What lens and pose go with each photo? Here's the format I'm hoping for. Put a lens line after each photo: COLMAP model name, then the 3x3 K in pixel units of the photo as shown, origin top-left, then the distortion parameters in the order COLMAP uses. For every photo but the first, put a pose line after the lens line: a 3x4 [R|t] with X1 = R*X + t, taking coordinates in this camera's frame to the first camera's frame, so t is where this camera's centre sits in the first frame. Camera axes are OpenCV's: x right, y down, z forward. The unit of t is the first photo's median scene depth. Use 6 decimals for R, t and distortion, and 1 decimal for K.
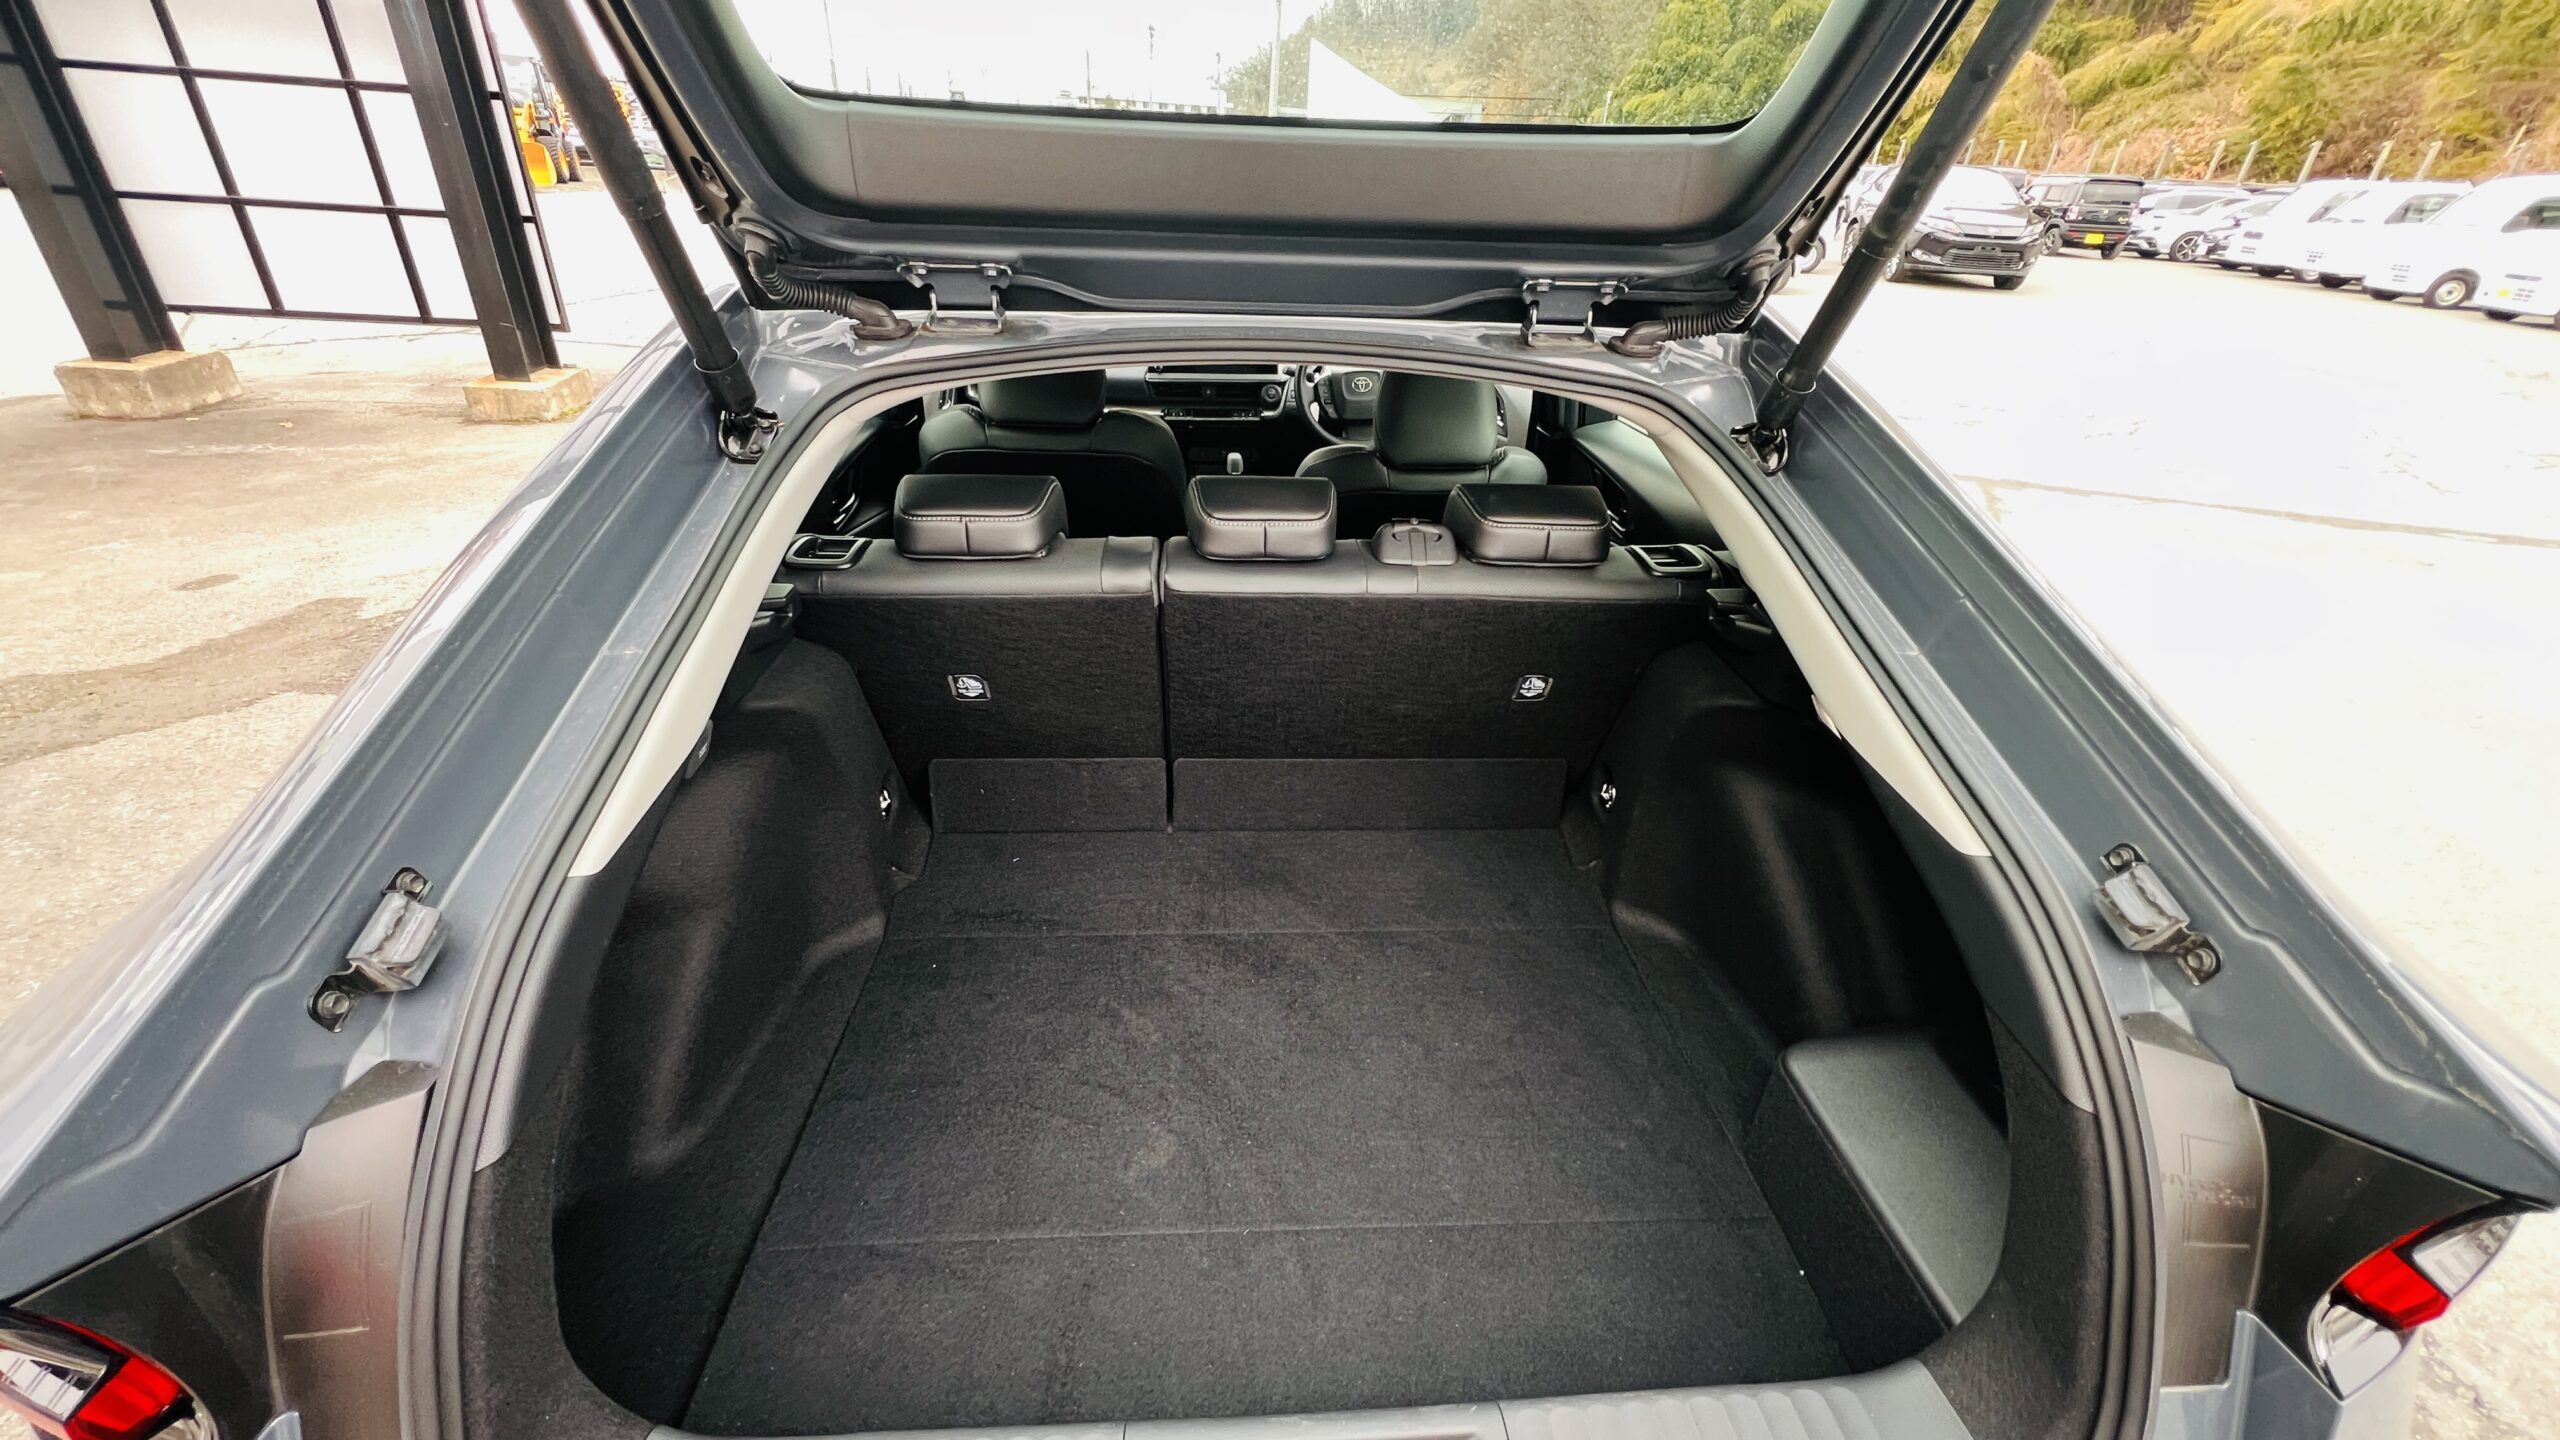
lens RADIAL K [[1024.0, 0, 1278.4], [0, 1024.0, 718.6], [0, 0, 1]] dist [-0.001141, -0.000070]
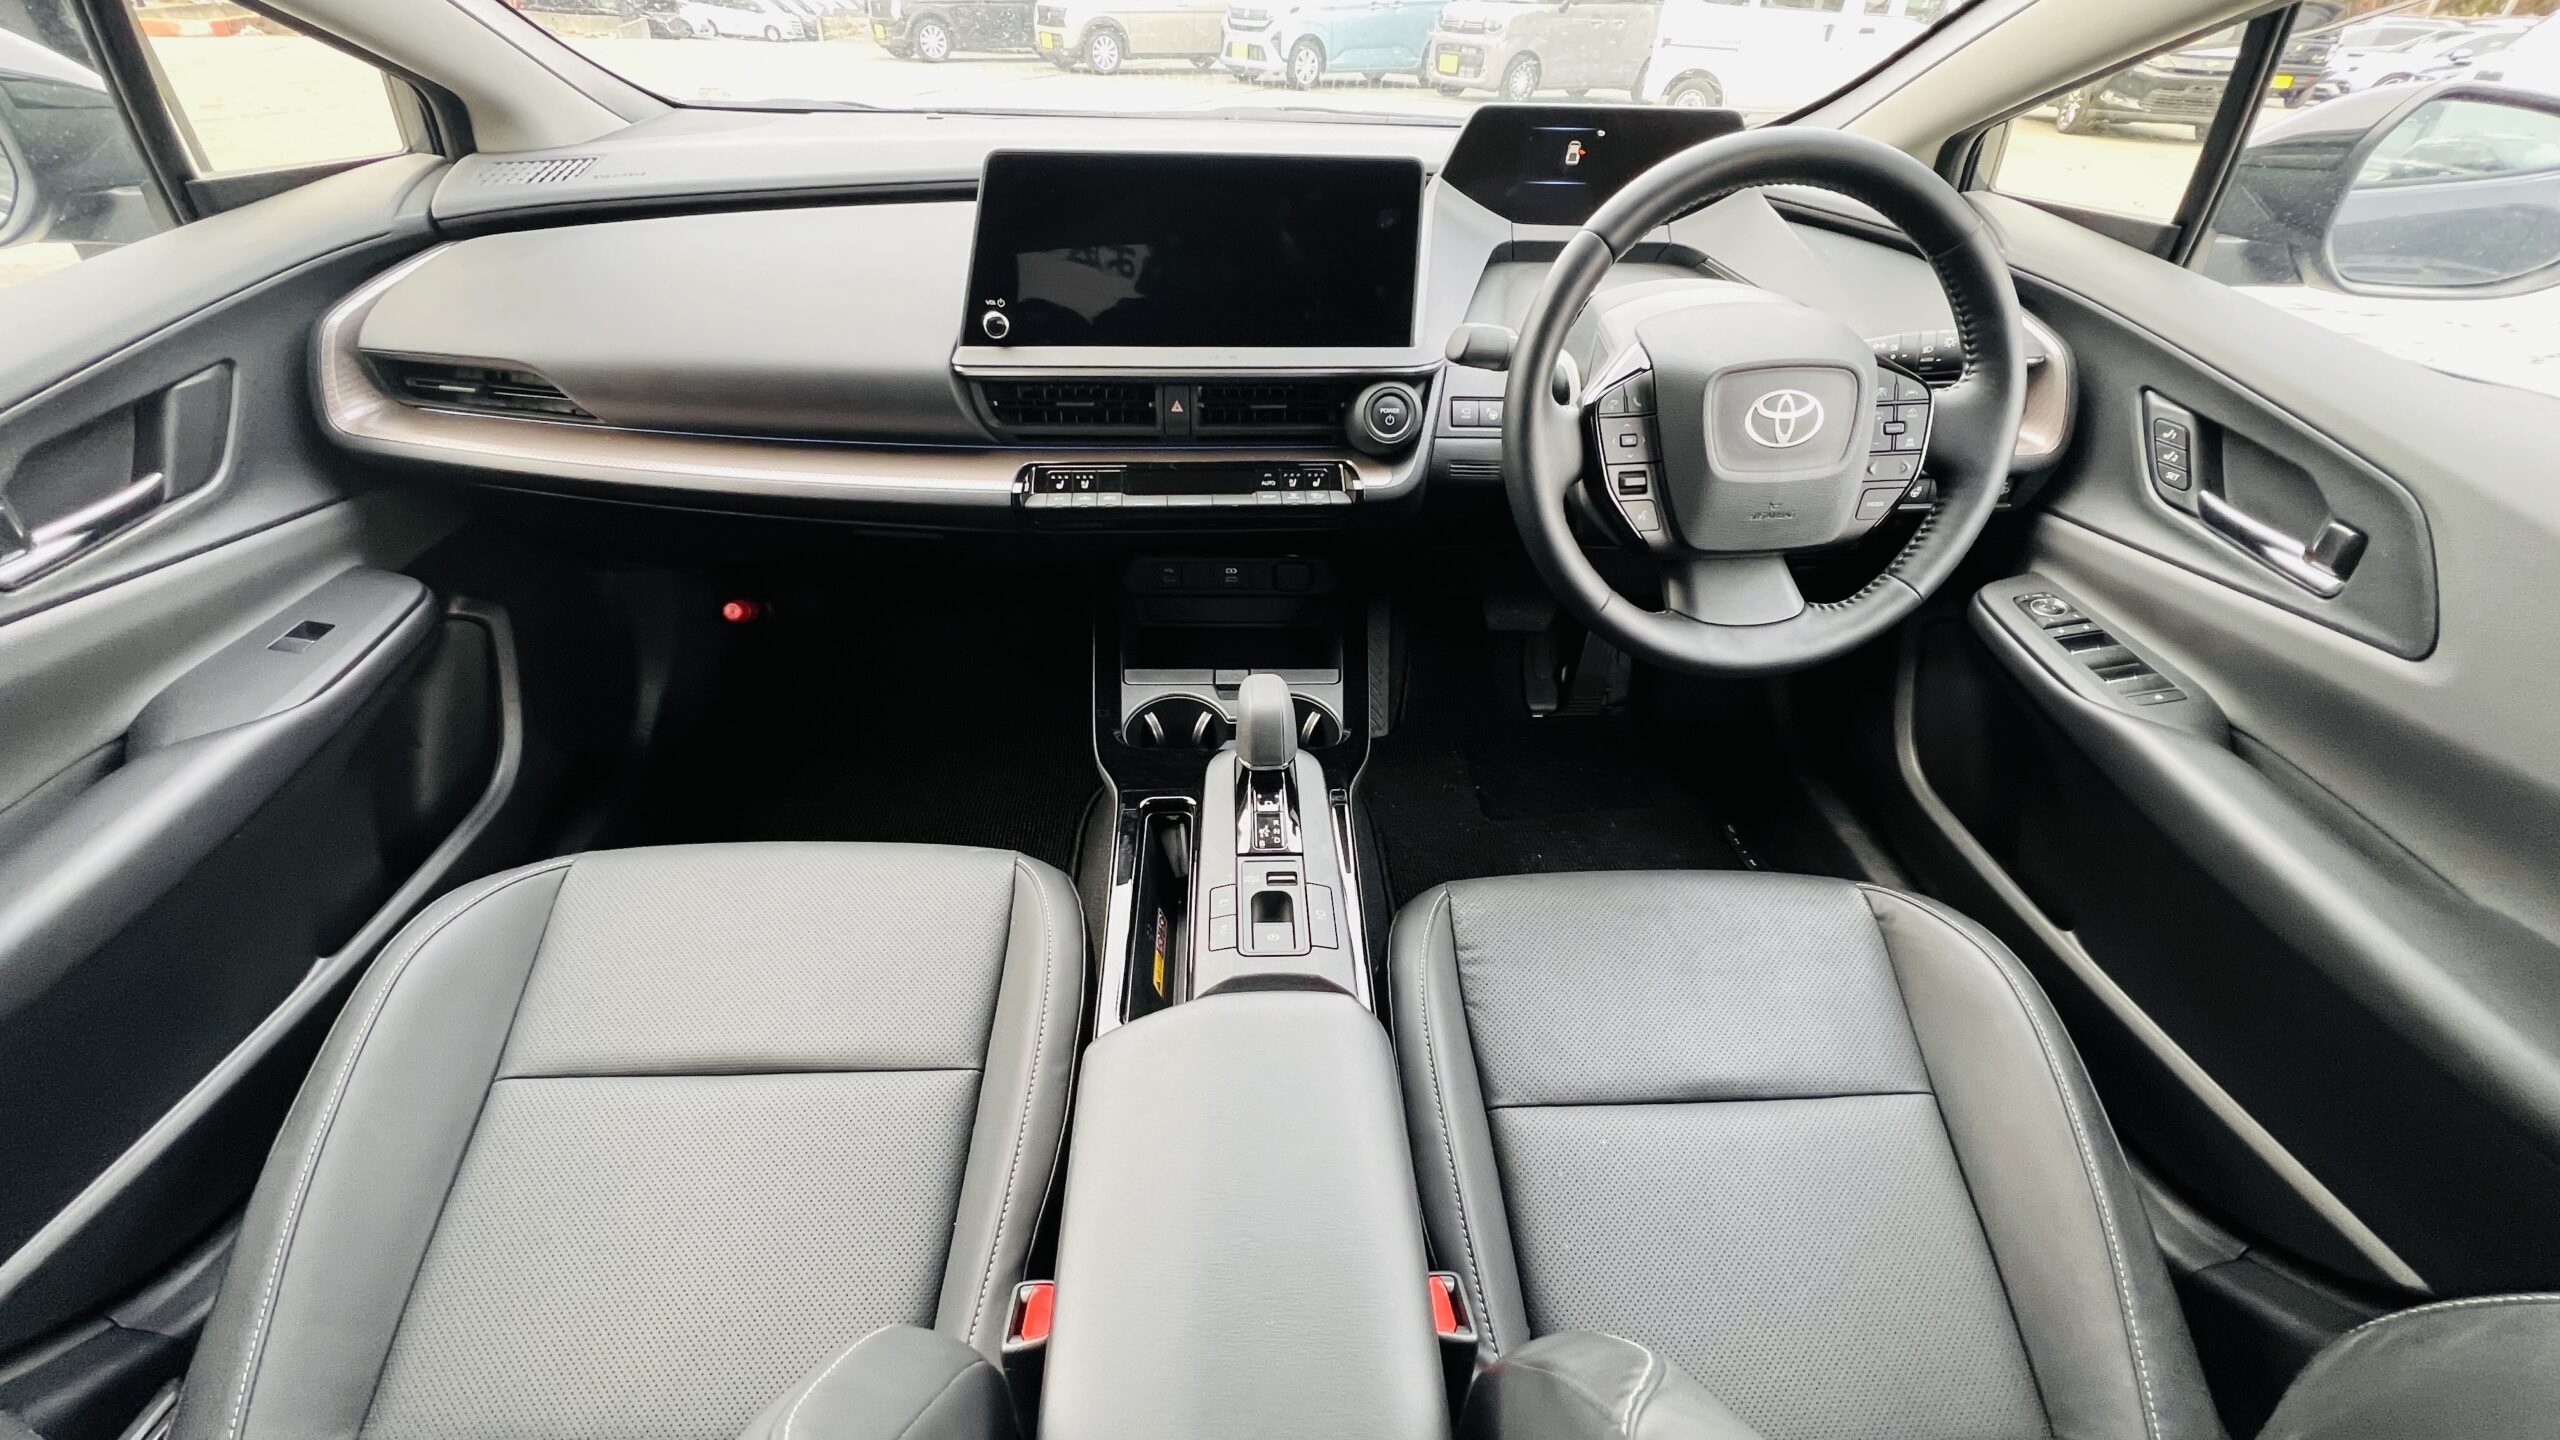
lens RADIAL K [[1024.0, 0, 1278.4], [0, 1024.0, 718.6], [0, 0, 1]] dist [-0.001141, -0.000070]
pose [[0.999718, 0.006329, -0.022886, -0.032218], [-0.003892, 0.994464, 0.105004, -0.262916], [0.023424, -0.104885, 0.994208, 0.699761]]
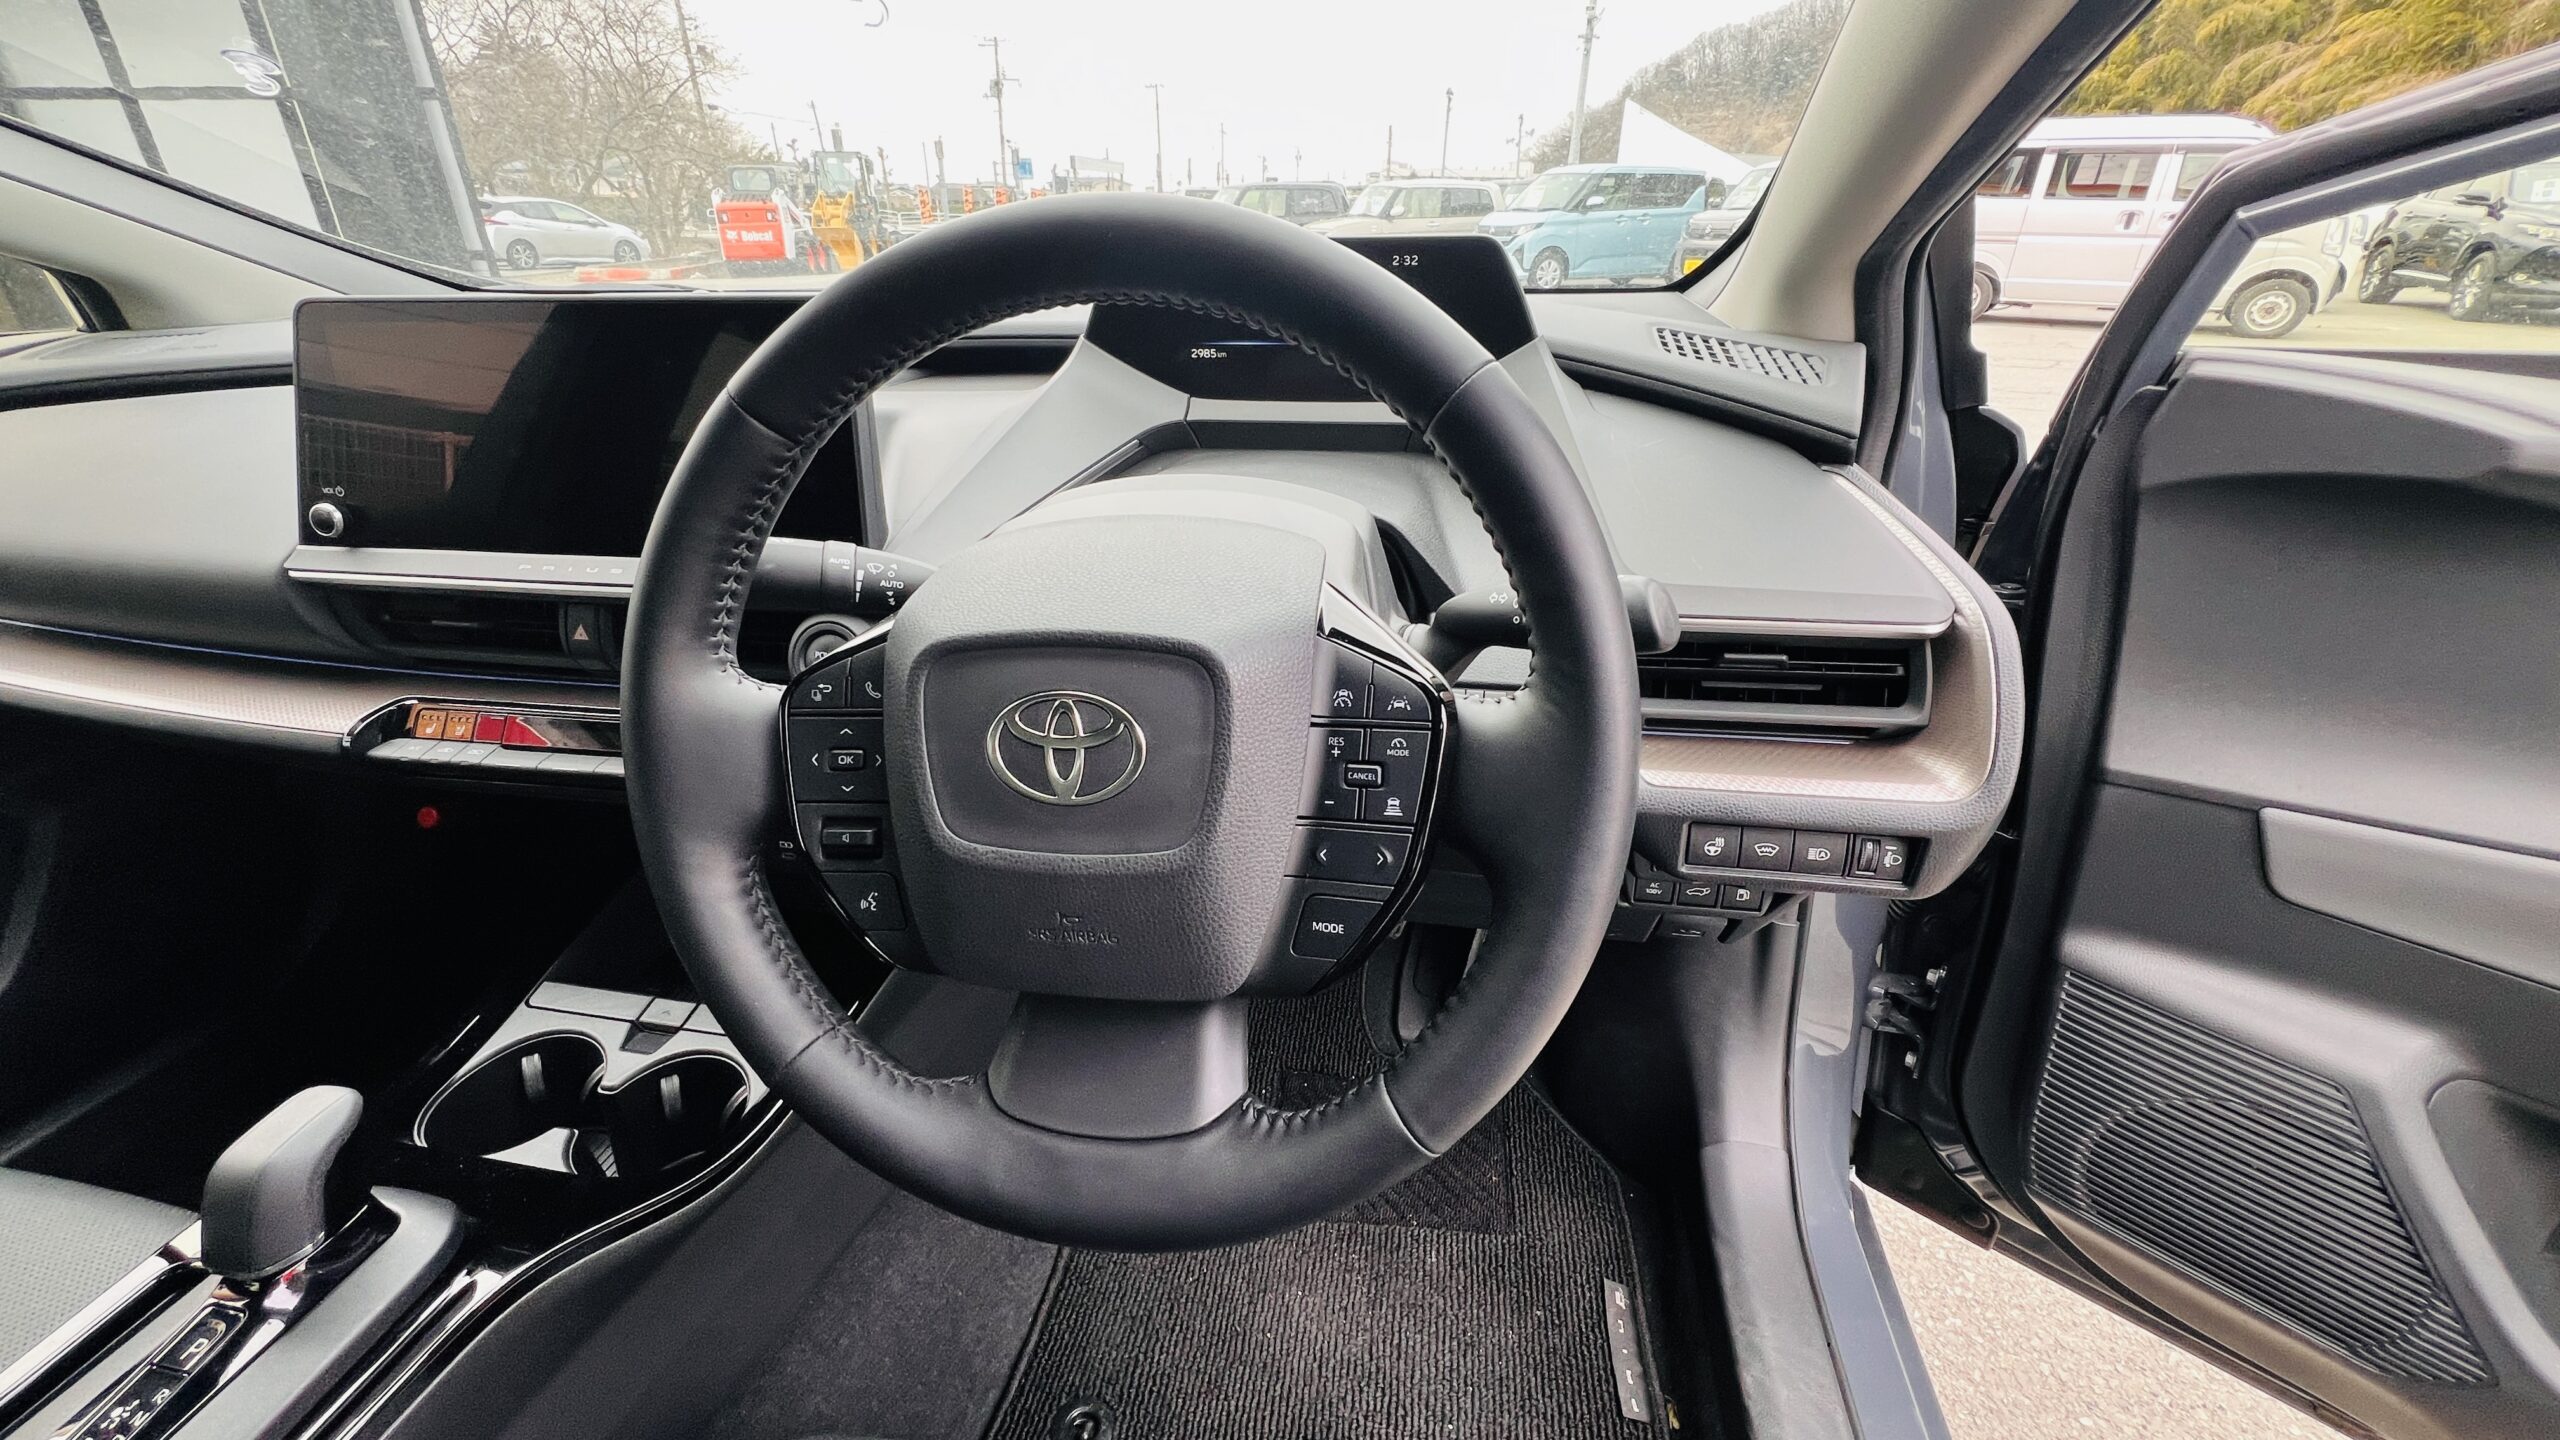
lens RADIAL K [[1028.1, 0, 1282.4], [0, 1028.1, 720.8], [0, 0, 1]] dist [-0.002281, -0.000782]
pose [[0.964655, 0.071804, -0.253547, 0.129221], [-0.086929, 0.995011, -0.048948, -0.306400], [0.248767, 0.069259, 0.966084, 0.837673]]
